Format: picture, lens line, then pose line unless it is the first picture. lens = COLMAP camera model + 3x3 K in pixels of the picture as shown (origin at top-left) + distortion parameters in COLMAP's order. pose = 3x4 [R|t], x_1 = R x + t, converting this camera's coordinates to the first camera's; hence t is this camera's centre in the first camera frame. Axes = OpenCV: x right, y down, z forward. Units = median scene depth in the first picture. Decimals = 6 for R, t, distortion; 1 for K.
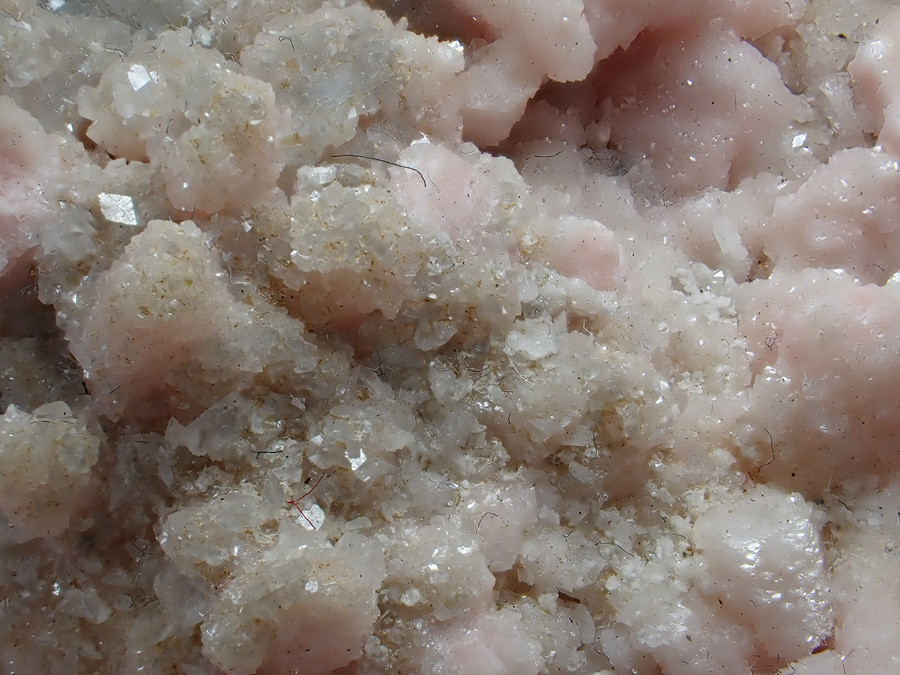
lens RADIAL K [[1615.4, 0, 450.0], [0, 1615.4, 337.5], [0, 0, 1]] dist [0.004160, -0.083674]
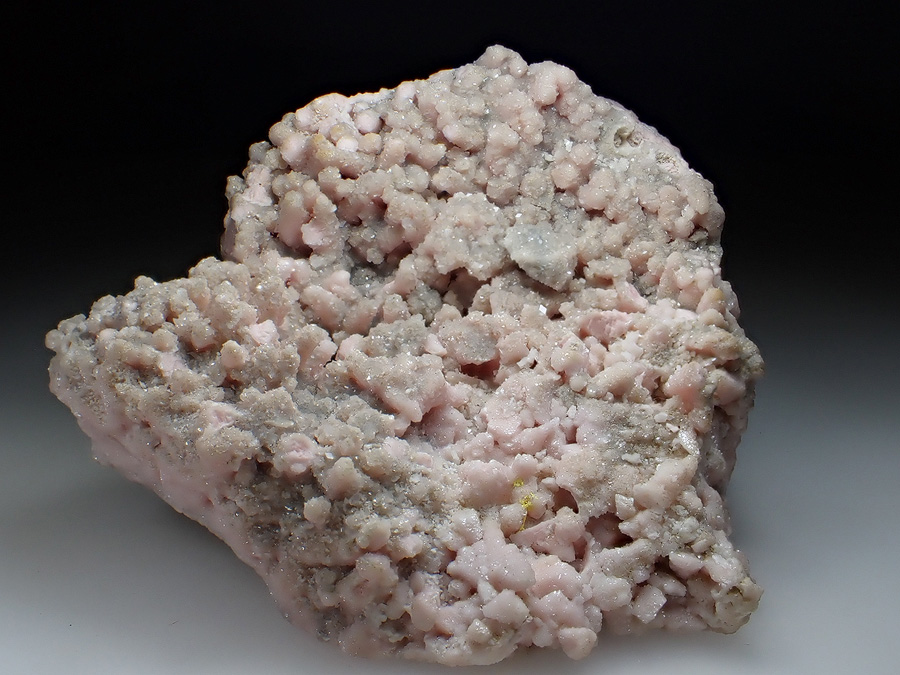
lens RADIAL K [[1015.4, 0, 450.0], [0, 1015.4, 337.5], [0, 0, 1]] dist [-0.012999, 0.001540]
pose [[0.984733, -0.040903, 0.169196, -0.334185], [0.072253, 0.980358, -0.183517, 0.149167], [-0.158366, 0.192941, 0.968346, -1.969799]]
